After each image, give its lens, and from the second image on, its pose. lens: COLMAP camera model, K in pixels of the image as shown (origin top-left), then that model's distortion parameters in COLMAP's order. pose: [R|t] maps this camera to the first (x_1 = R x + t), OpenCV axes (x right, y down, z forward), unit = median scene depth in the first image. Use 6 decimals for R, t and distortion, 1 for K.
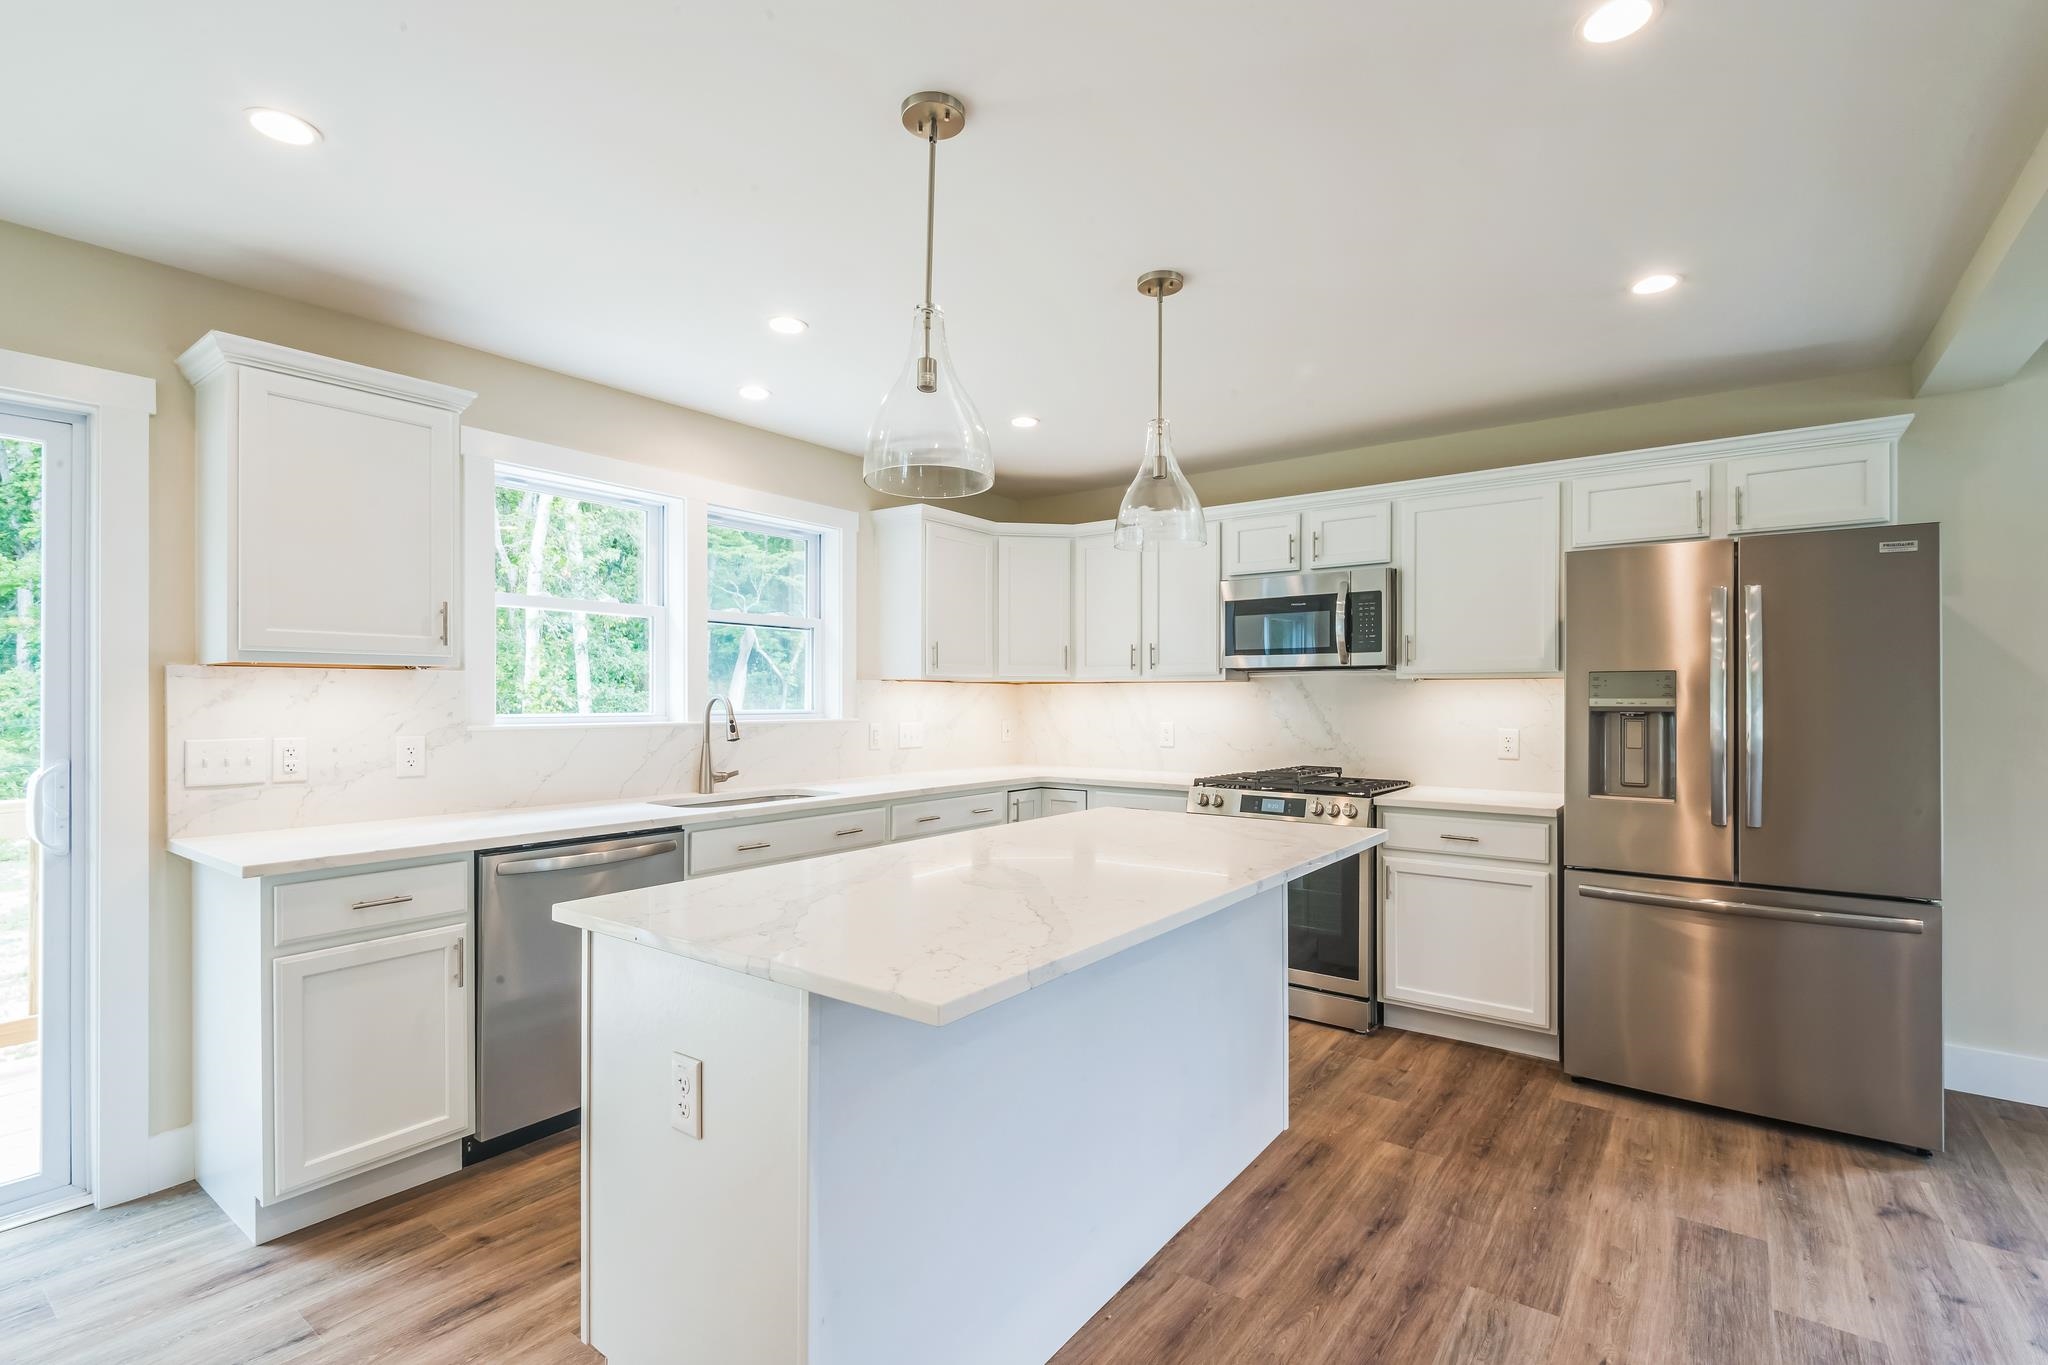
lens RADIAL K [[942.7, 0, 1027.5], [0, 942.7, 695.1], [0, 0, 1]] dist [0.016562, -0.009977]
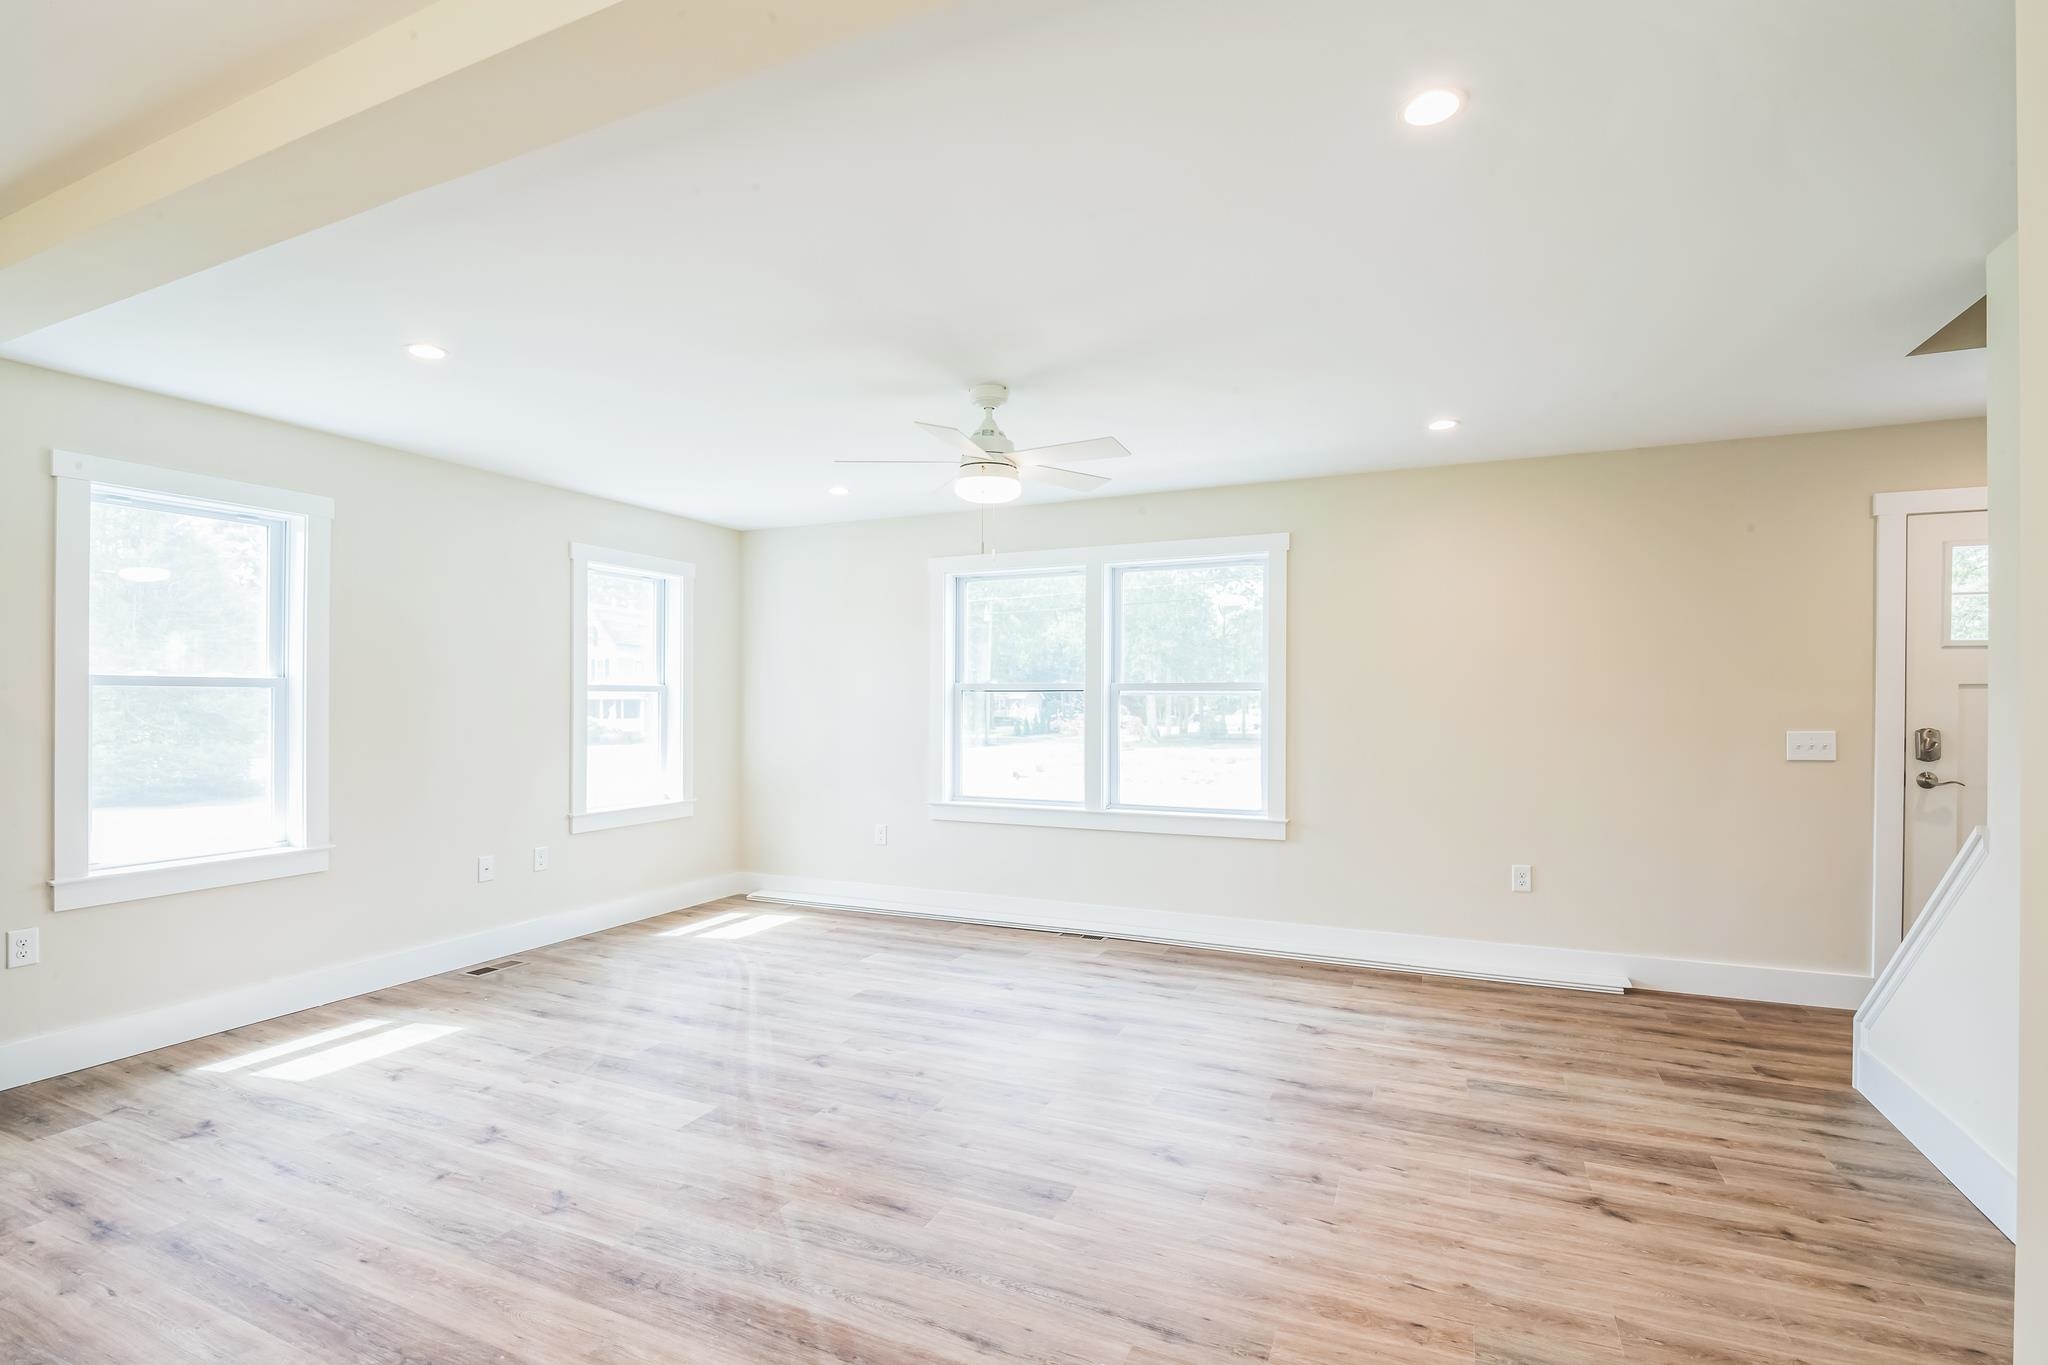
lens RADIAL K [[946.6, 0, 1024.5], [0, 946.6, 701.0], [0, 0, 1]] dist [-0.002414, -0.011516]
pose [[-0.218276, -0.001763, 0.975886, -0.116768], [-0.002417, 0.999996, 0.001266, 0.000244], [-0.975884, -0.002083, -0.218279, 0.085433]]
